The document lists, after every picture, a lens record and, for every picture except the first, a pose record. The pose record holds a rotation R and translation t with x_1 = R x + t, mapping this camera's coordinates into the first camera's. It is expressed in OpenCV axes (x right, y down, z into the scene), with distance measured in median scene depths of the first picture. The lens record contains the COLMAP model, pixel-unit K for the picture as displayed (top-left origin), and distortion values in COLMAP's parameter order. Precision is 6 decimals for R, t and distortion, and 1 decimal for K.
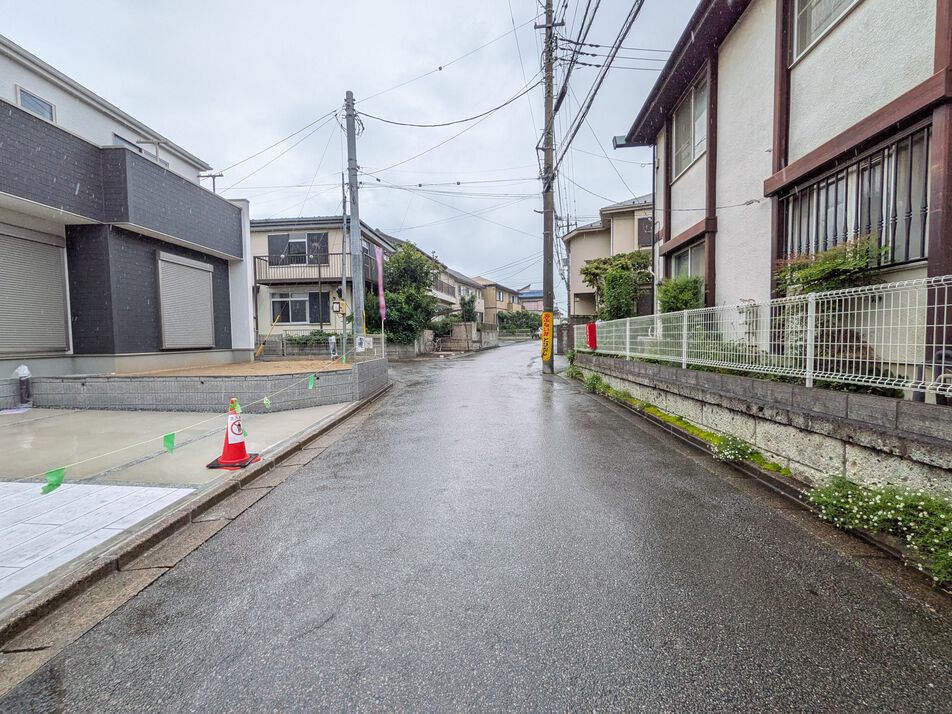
lens RADIAL K [[378.5, 0, 479.1], [0, 378.5, 356.1], [0, 0, 1]] dist [-0.001822, 0.000030]
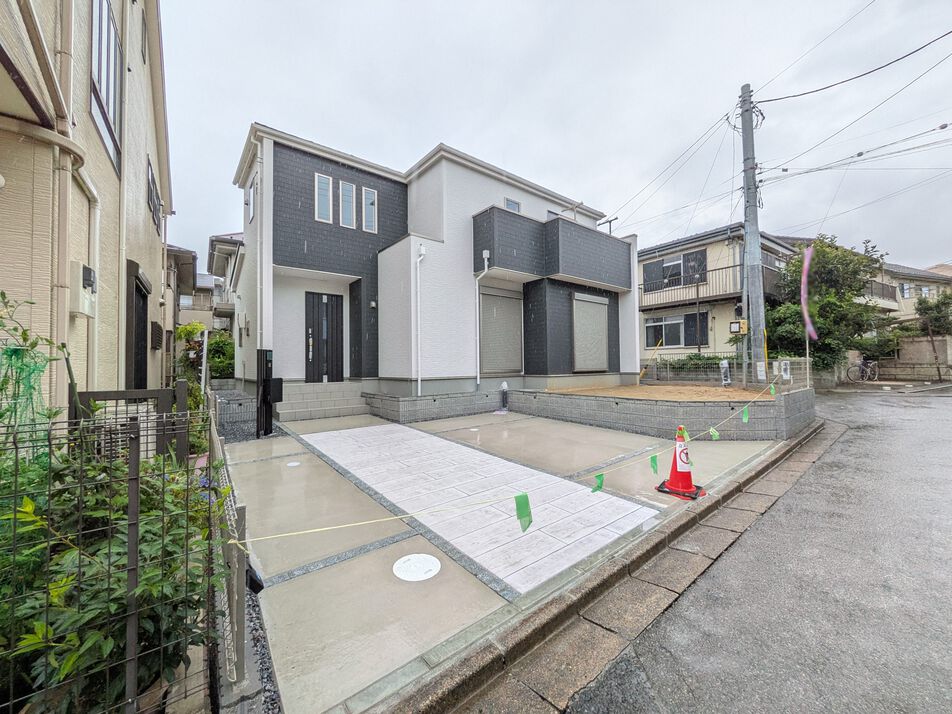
lens RADIAL K [[378.5, 0, 476.9], [0, 378.5, 357.1], [0, 0, 1]] dist [-0.001822, 0.000030]
pose [[0.642547, -0.011477, -0.766161, -0.104871], [-0.033577, 0.998506, -0.043118, -0.002806], [0.765511, 0.053430, 0.641201, -0.025038]]
